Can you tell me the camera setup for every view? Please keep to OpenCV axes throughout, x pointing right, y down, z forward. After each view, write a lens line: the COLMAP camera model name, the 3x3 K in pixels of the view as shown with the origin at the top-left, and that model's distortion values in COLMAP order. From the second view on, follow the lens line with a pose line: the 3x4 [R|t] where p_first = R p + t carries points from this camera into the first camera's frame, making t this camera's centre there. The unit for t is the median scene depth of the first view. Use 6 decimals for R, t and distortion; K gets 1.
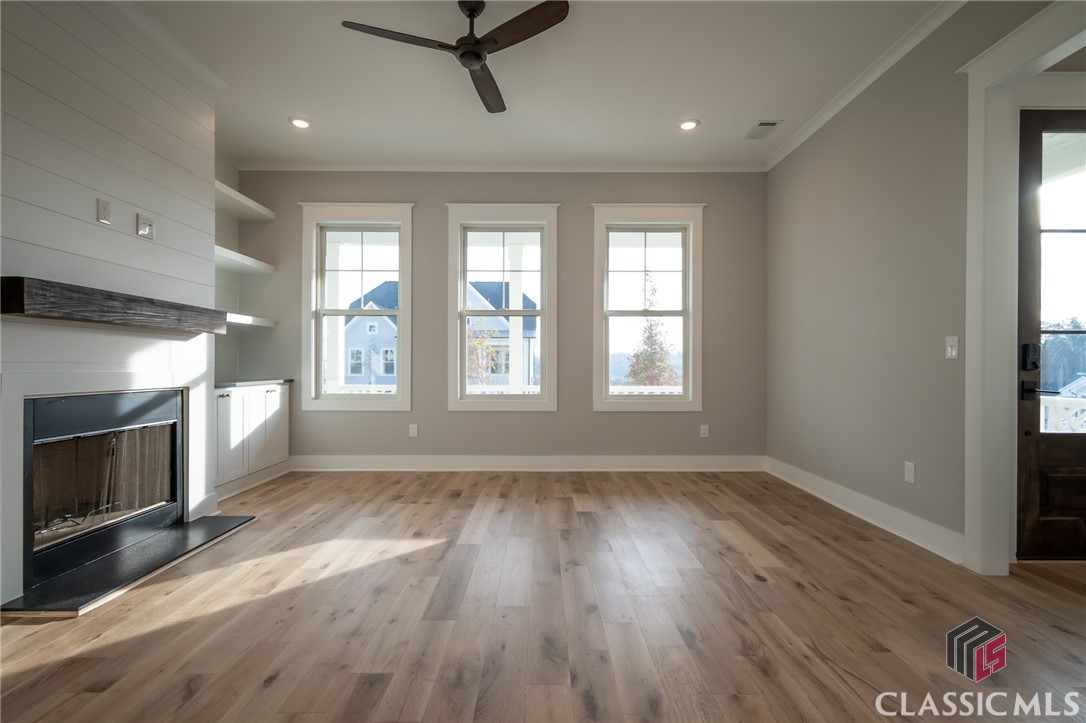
lens RADIAL K [[522.0, 0, 537.9], [0, 522.0, 367.4], [0, 0, 1]] dist [0.006720, 0.000144]
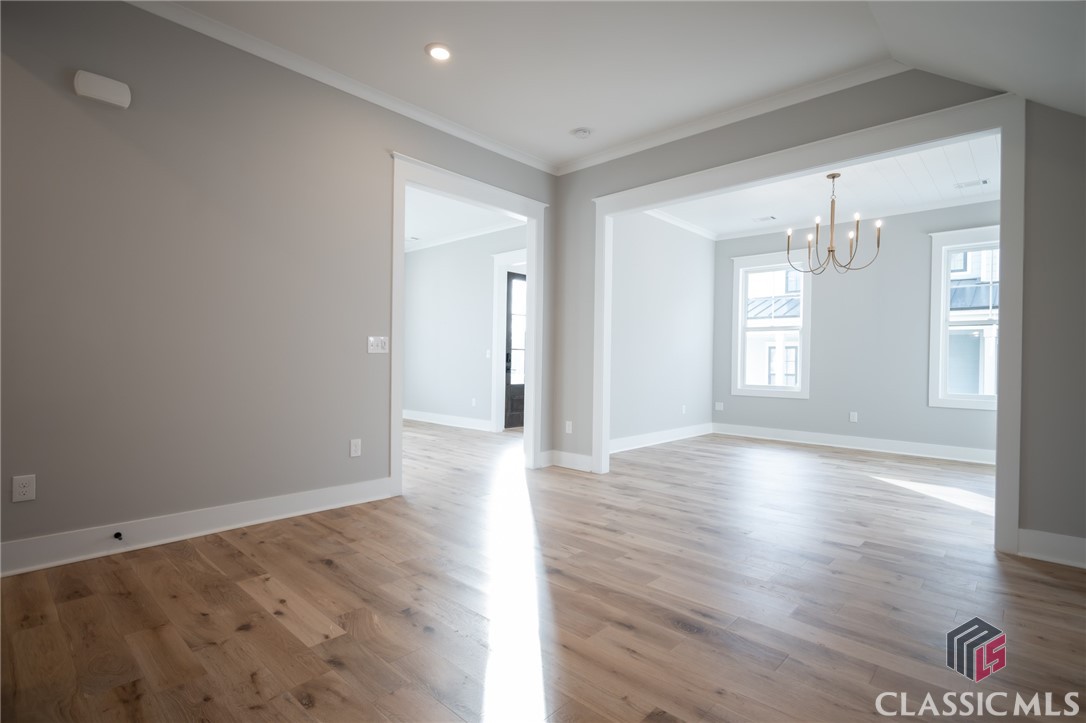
lens RADIAL K [[510.8, 0, 544.9], [0, 510.8, 362.5], [0, 0, 1]] dist [-0.000156, 0.000000]
pose [[0.683996, 0.010160, 0.729415, -0.687149], [-0.012931, 0.999915, -0.001802, 0.005408], [-0.729371, -0.008199, 0.684069, -0.750383]]
